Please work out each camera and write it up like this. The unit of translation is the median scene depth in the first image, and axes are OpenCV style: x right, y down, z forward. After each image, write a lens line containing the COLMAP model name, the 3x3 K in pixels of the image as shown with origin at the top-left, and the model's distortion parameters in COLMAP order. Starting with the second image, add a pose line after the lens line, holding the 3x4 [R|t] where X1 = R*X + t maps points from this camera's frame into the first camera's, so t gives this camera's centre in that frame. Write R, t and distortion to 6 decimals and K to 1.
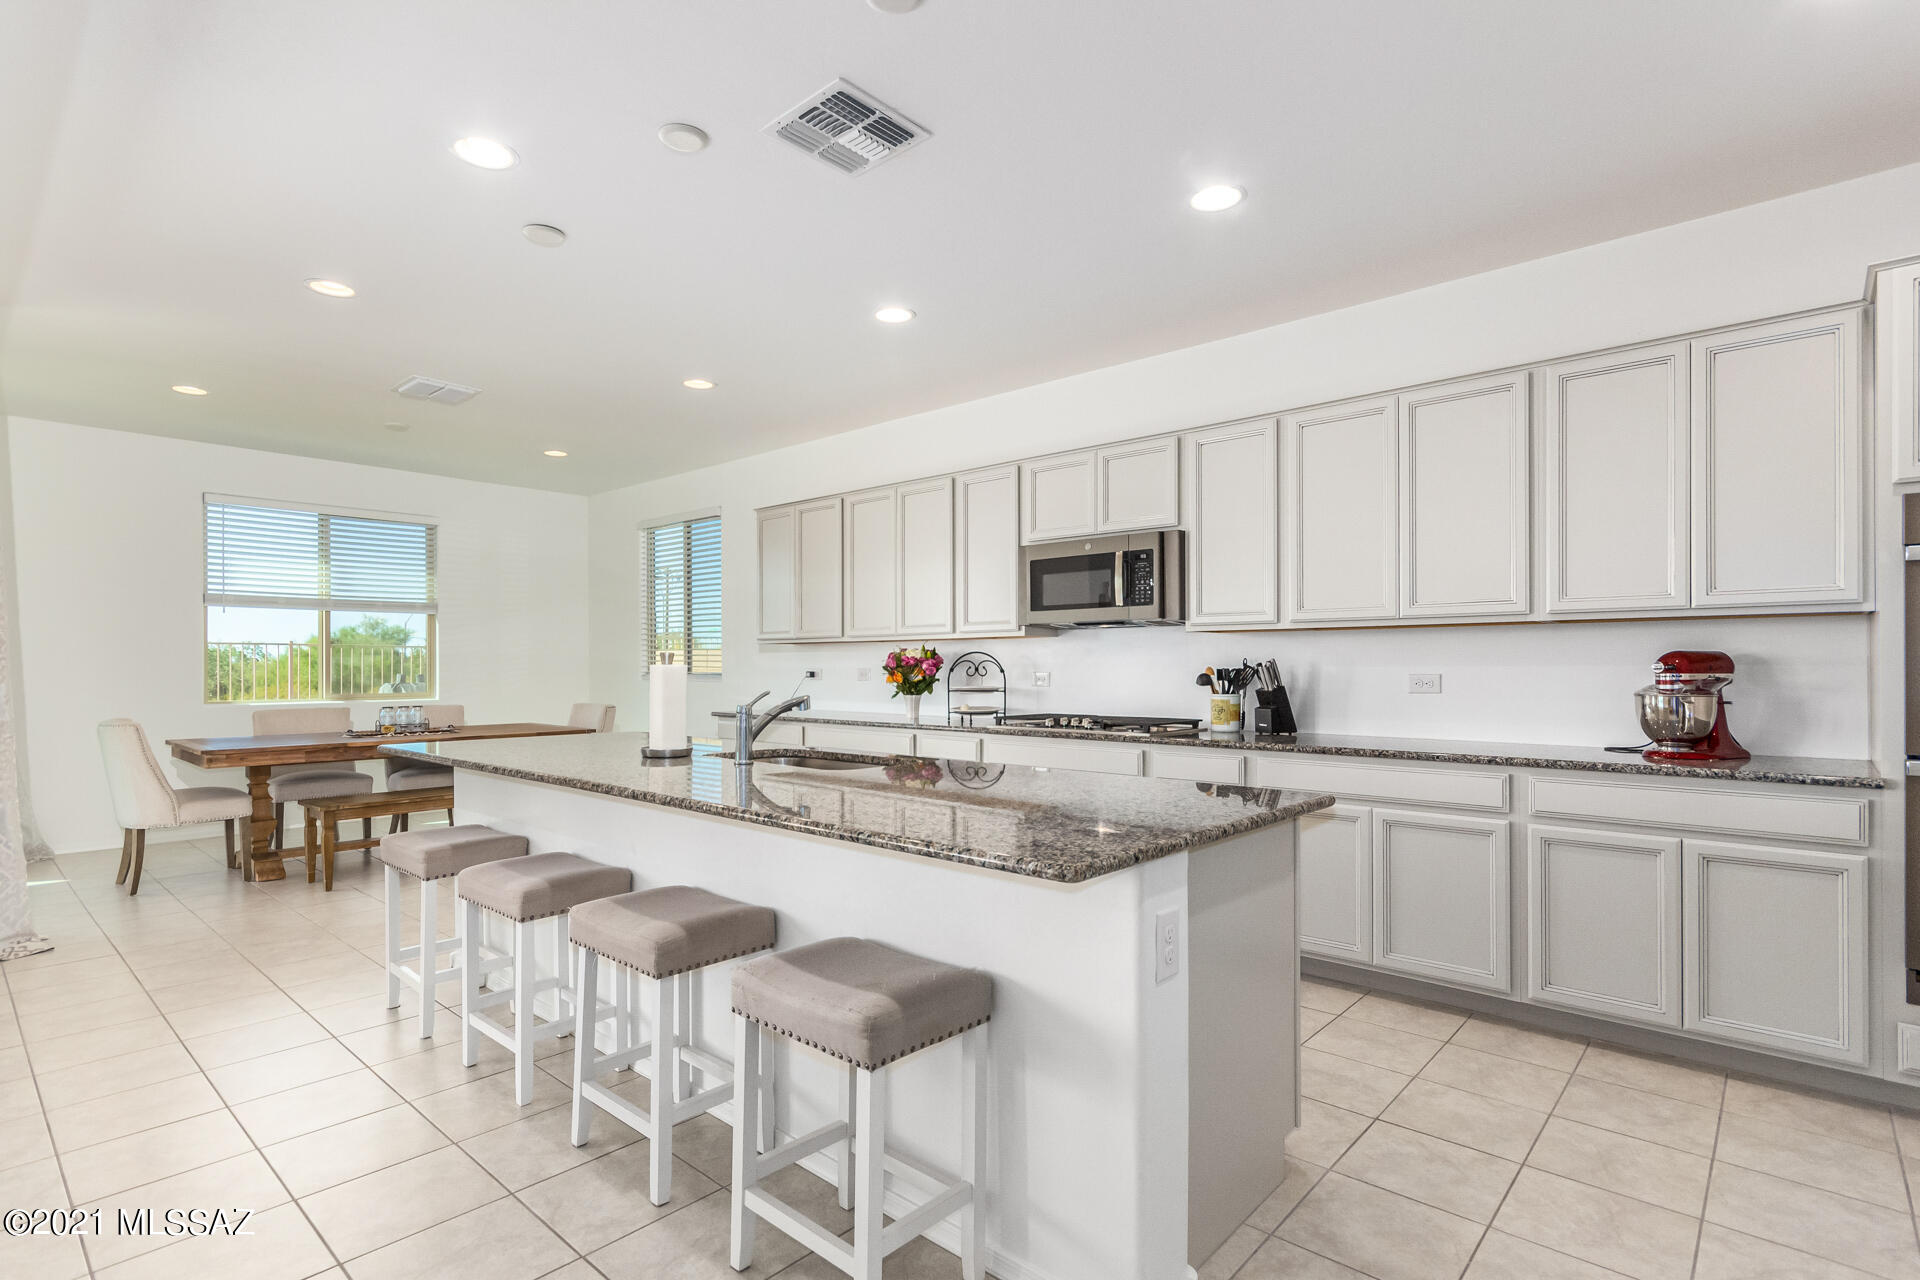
lens RADIAL K [[953.0, 0, 950.2], [0, 953.0, 657.5], [0, 0, 1]] dist [0.021305, -0.000103]
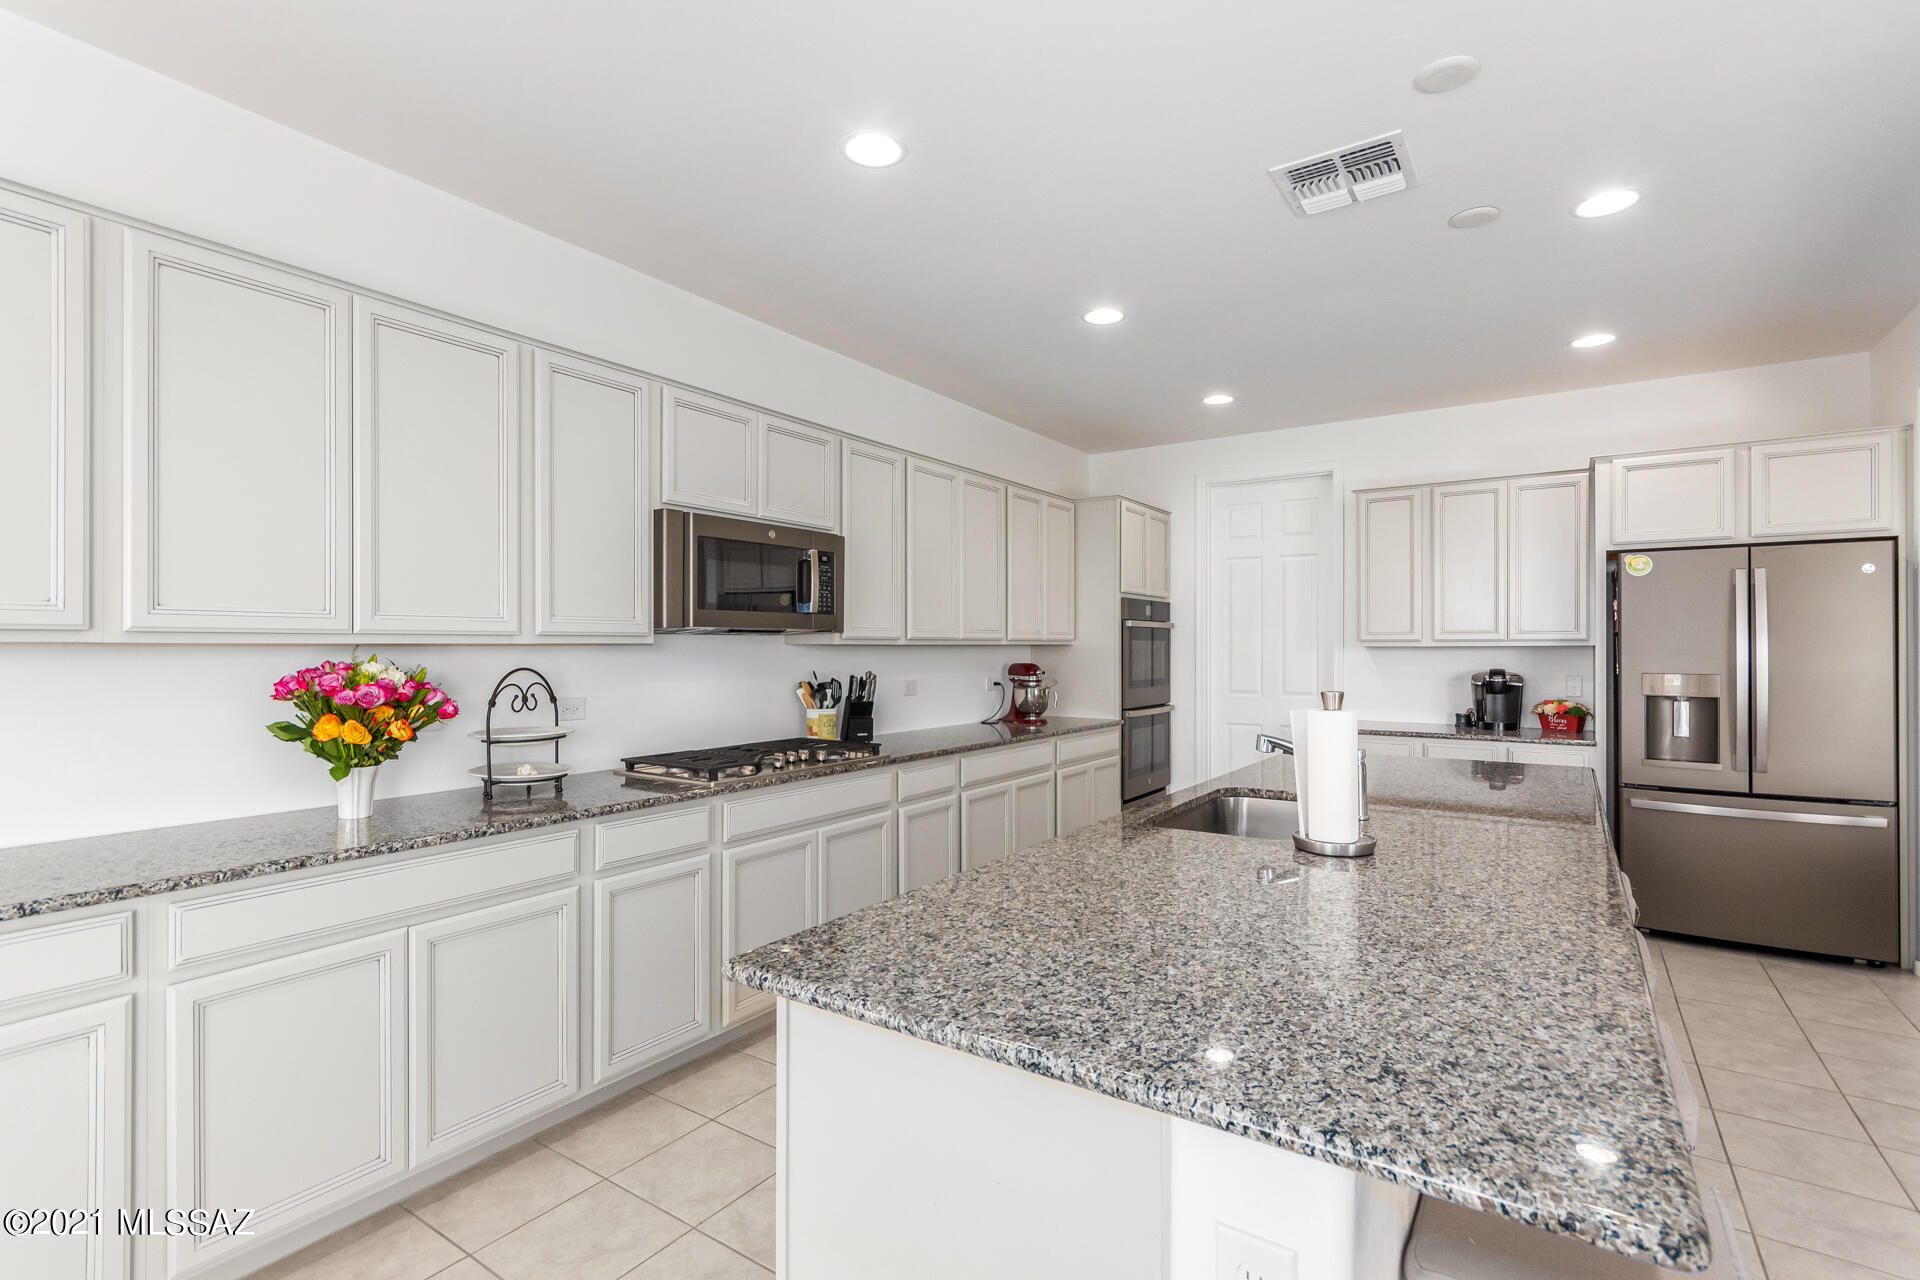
lens RADIAL K [[882.3, 0, 964.9], [0, 882.3, 649.7], [0, 0, 1]] dist [-0.000202, -0.000618]
pose [[-0.134746, 0.015668, 0.990756, -0.638917], [0.012832, 0.999819, -0.014066, -0.007997], [-0.990797, 0.010818, -0.134923, 1.003406]]
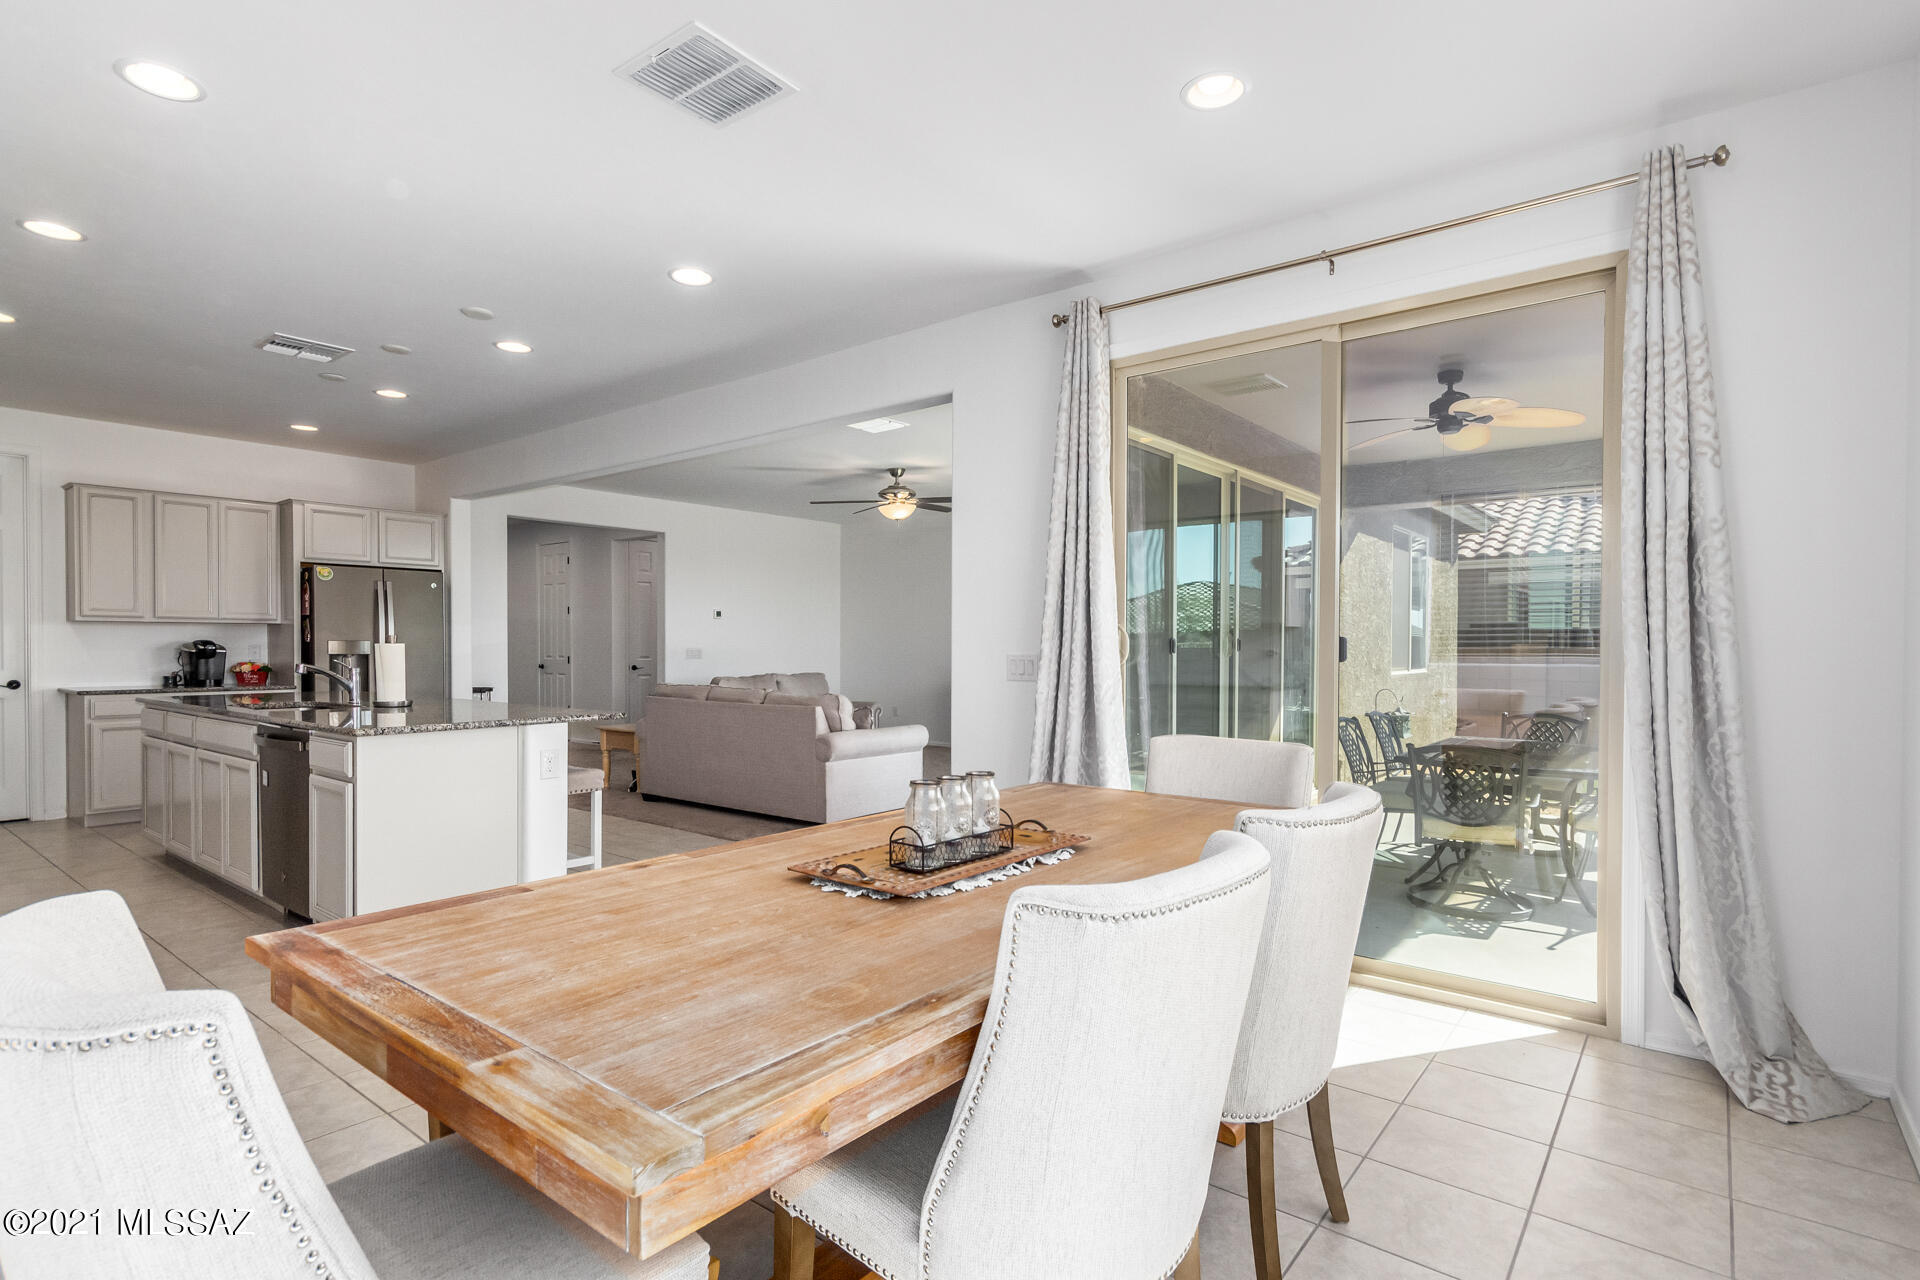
lens RADIAL K [[953.0, 0, 950.2], [0, 953.0, 657.5], [0, 0, 1]] dist [0.021305, -0.000103]
pose [[-0.998674, 0.015686, -0.049026, -0.796958], [0.014499, 0.999595, 0.024479, 0.017740], [0.049390, 0.023736, -0.998497, 1.884334]]
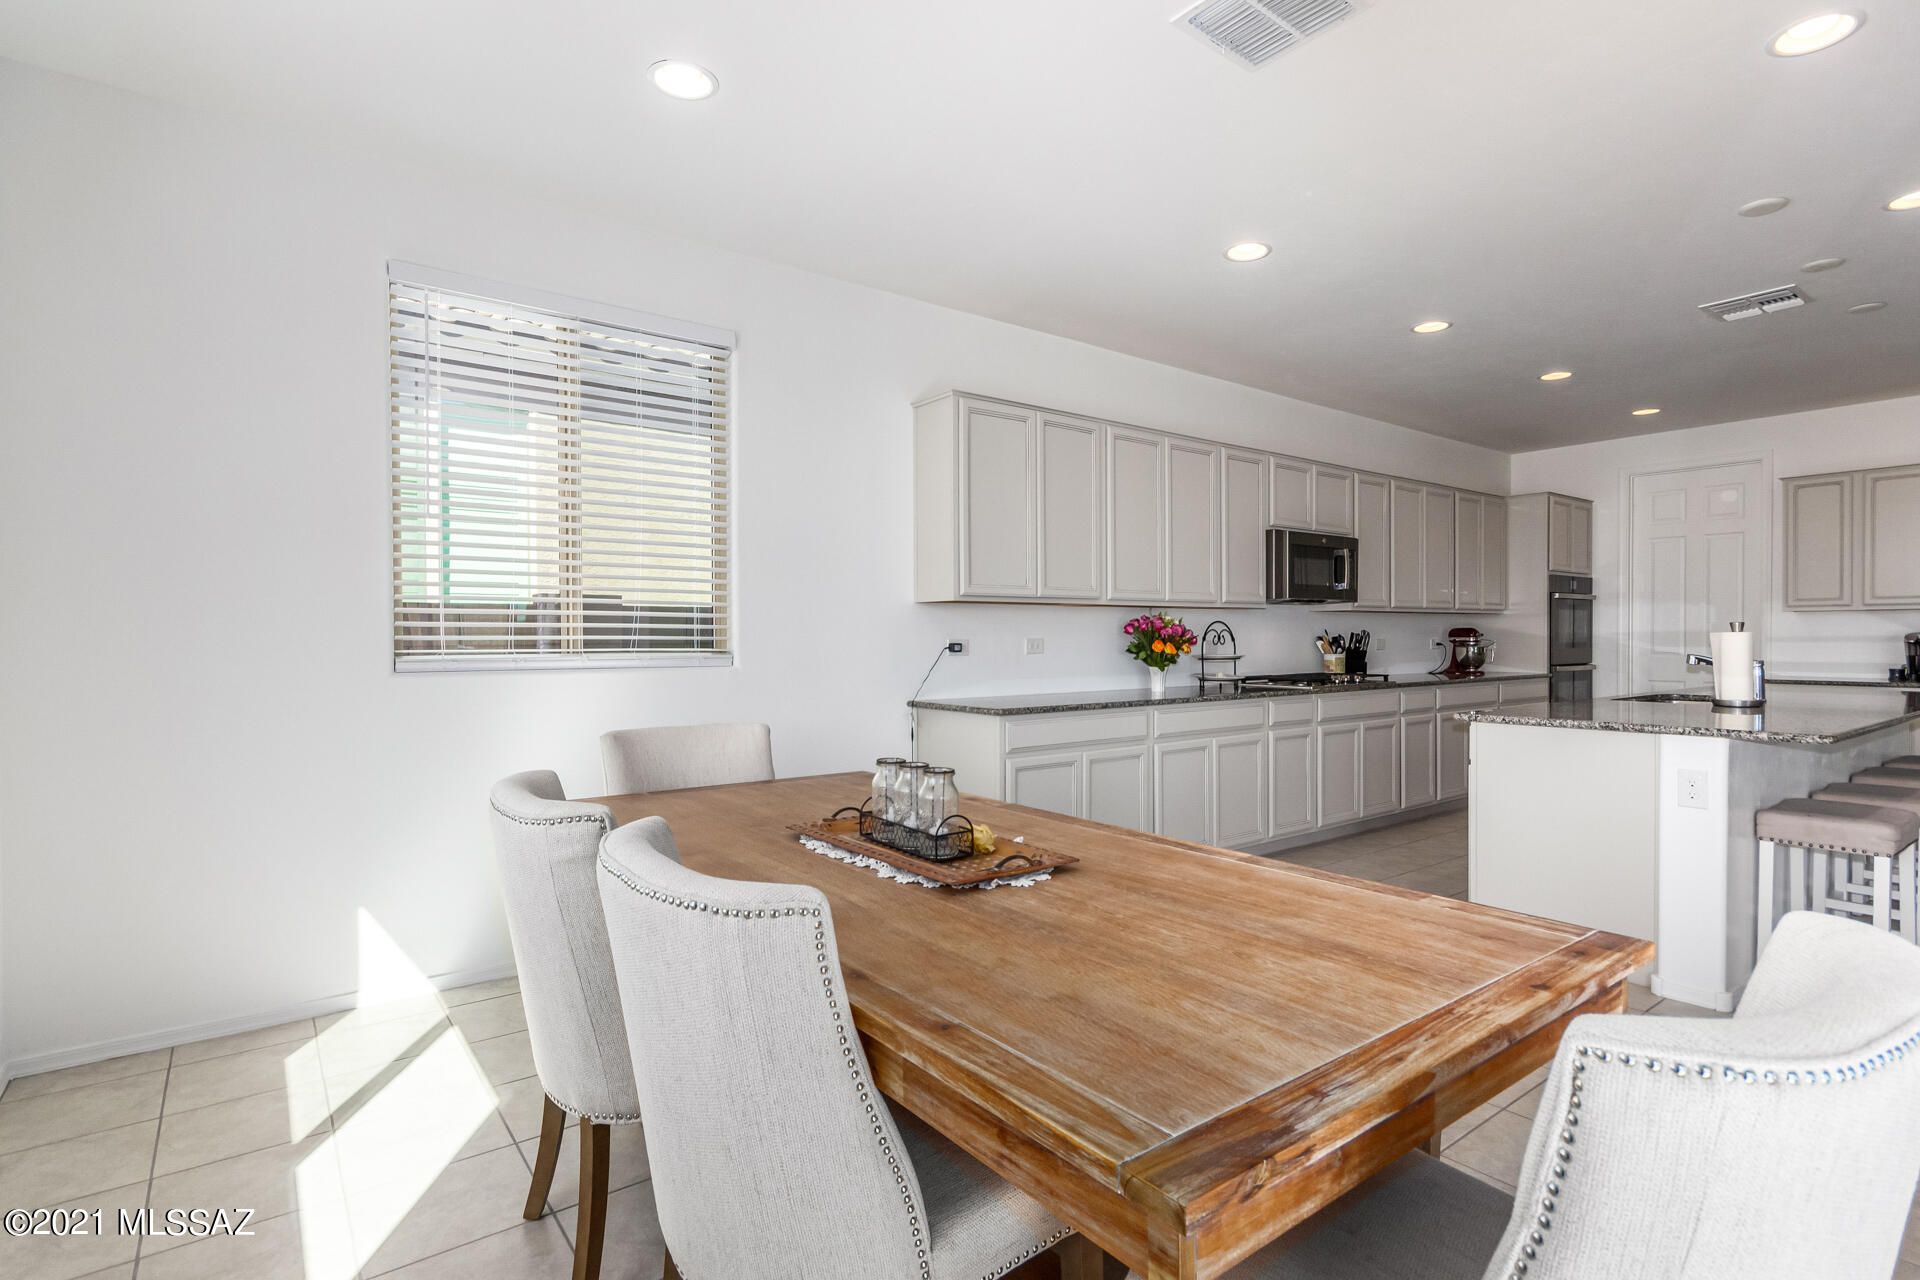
lens RADIAL K [[943.4, 0, 968.0], [0, 943.4, 647.1], [0, 0, 1]] dist [0.011297, 0.000484]
pose [[0.180930, 0.005628, 0.983480, -1.258289], [0.010247, 0.999919, -0.007607, 0.033241], [-0.983443, 0.011454, 0.180857, 1.323087]]
